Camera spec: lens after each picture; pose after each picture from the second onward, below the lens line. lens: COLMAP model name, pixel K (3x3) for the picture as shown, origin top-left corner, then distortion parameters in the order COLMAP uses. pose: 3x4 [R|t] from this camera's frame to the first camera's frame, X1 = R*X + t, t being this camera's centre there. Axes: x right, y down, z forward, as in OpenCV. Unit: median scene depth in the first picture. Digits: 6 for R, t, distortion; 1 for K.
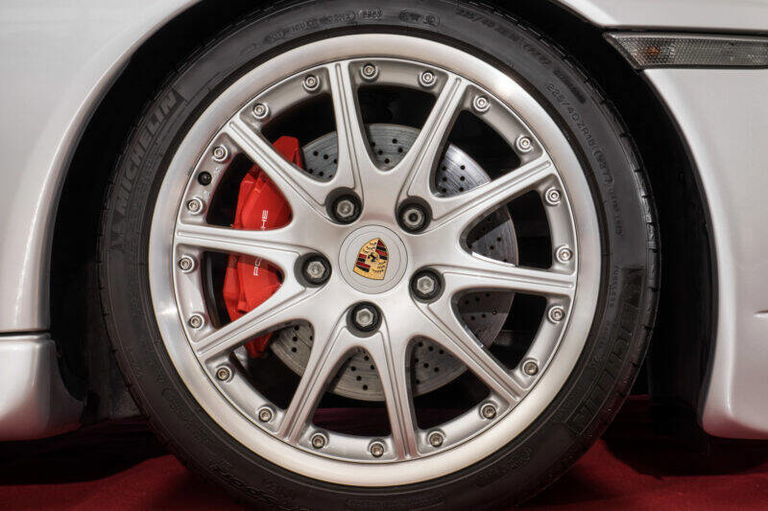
lens RADIAL K [[1059.1, 0, 382.5], [0, 1059.1, 255.0], [0, 0, 1]] dist [0.034148, 0.000000]
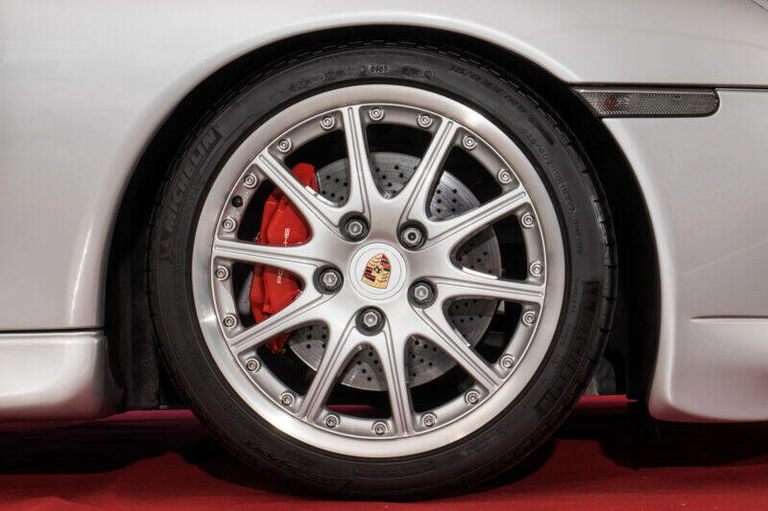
lens RADIAL K [[1780.9, 0, 387.7], [0, 1780.9, 257.1], [0, 0, 1]] dist [0.011956, 0.000000]
pose [[0.999821, 0.009720, 0.016234, -0.031022], [-0.010127, 0.999632, 0.025175, -0.063082], [-0.015983, -0.025335, 0.999551, -1.020648]]
